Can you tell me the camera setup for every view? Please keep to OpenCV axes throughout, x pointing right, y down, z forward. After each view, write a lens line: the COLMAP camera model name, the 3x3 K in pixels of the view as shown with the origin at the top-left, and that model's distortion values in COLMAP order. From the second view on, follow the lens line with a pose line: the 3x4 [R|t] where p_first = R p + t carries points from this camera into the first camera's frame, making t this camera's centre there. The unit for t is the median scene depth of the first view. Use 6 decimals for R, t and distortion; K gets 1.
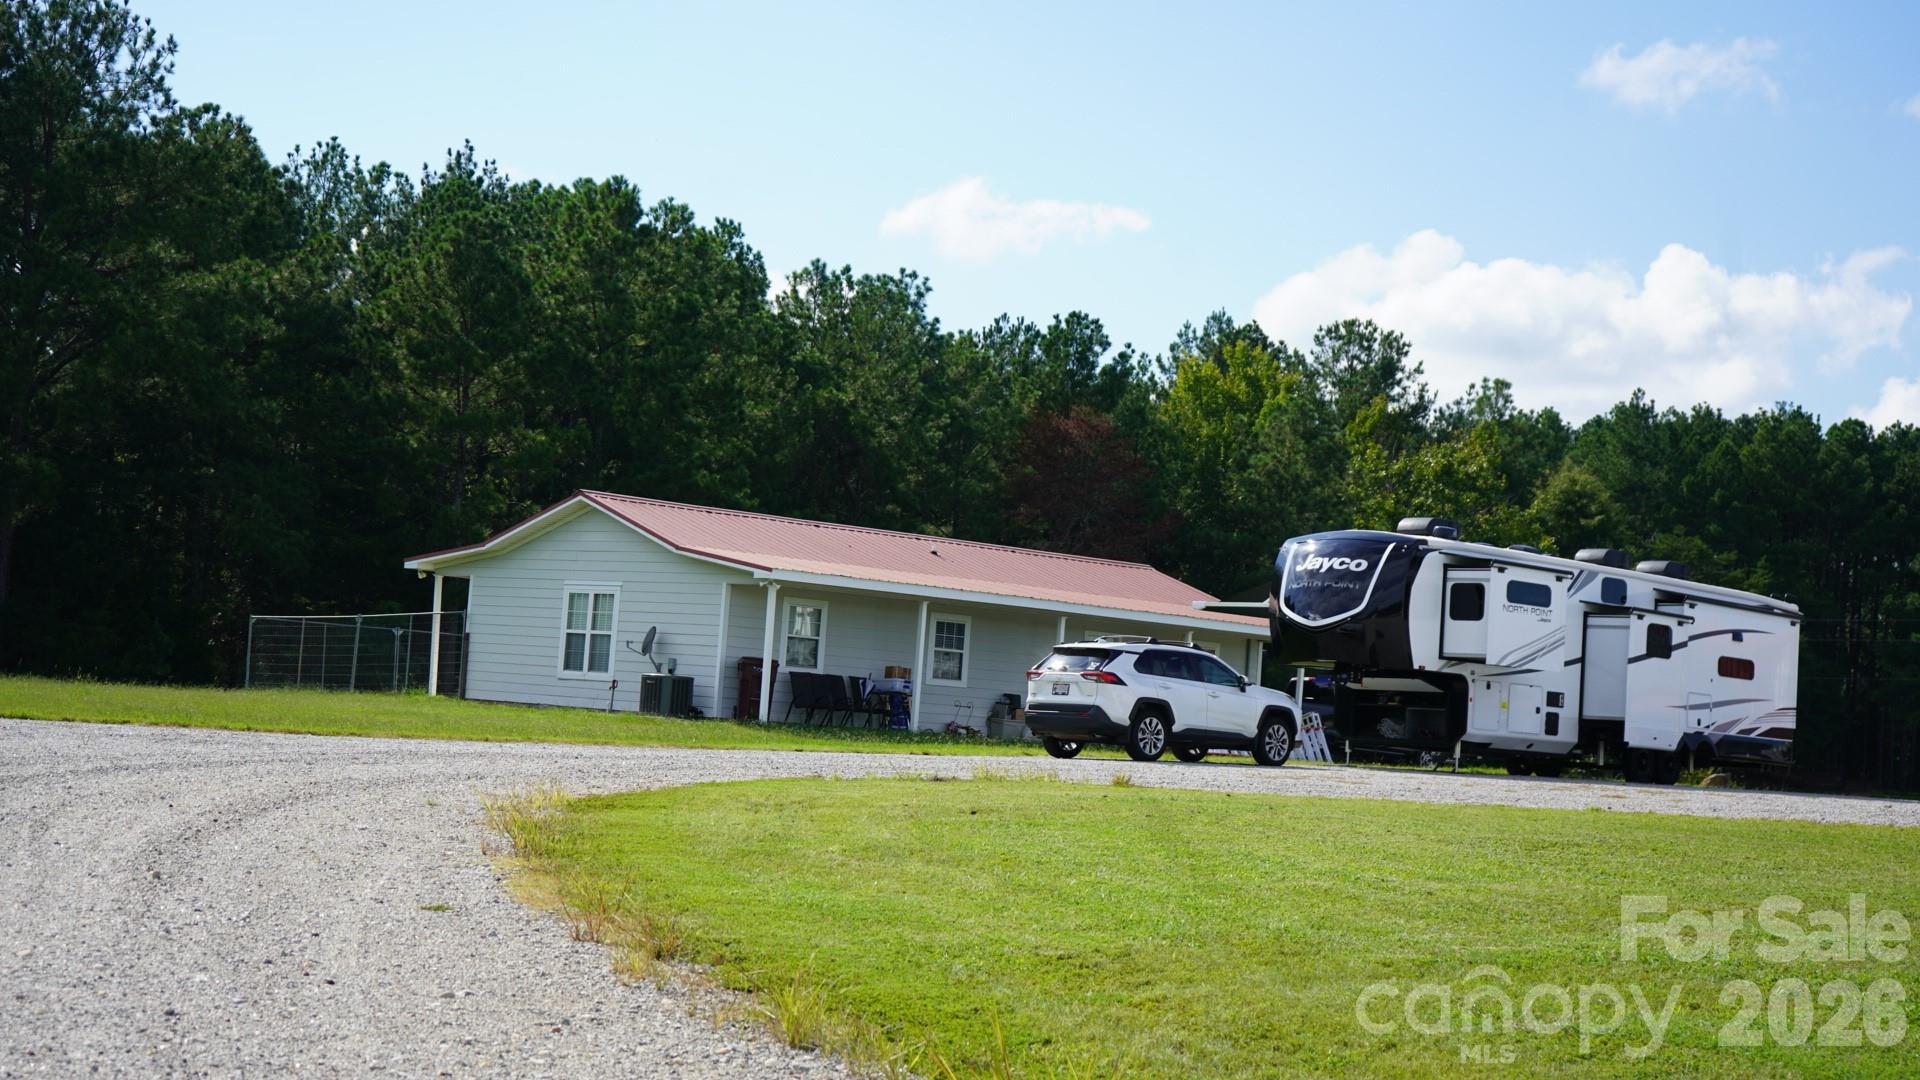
lens RADIAL K [[2839.3, 0, 960.0], [0, 2839.3, 540.0], [0, 0, 1]] dist [-0.000157, 0.008470]
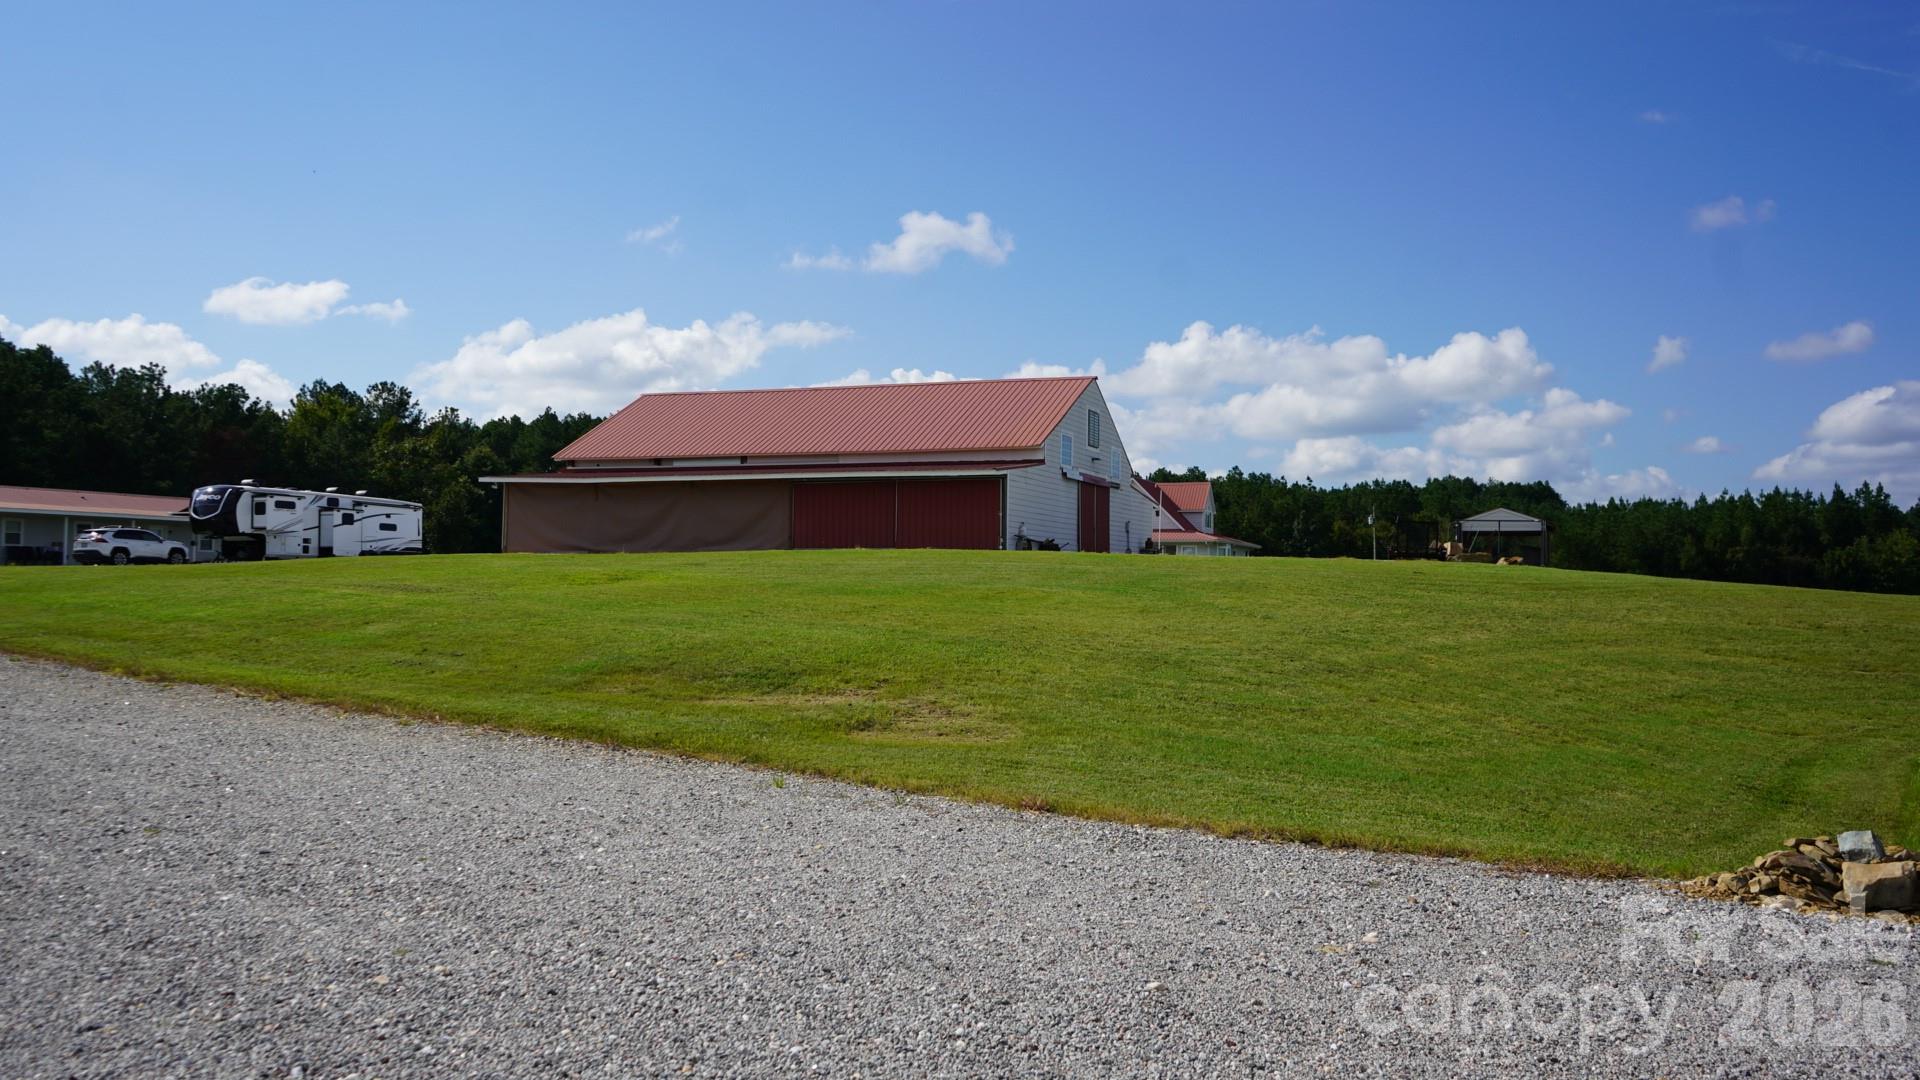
lens RADIAL K [[1542.8, 0, 960.0], [0, 1542.8, 540.0], [0, 0, 1]] dist [0.007730, 0.003496]
pose [[0.931419, -0.051076, 0.360347, 0.243508], [0.034060, 0.997991, 0.053417, -0.005342], [-0.362351, -0.037481, 0.931288, -0.645864]]
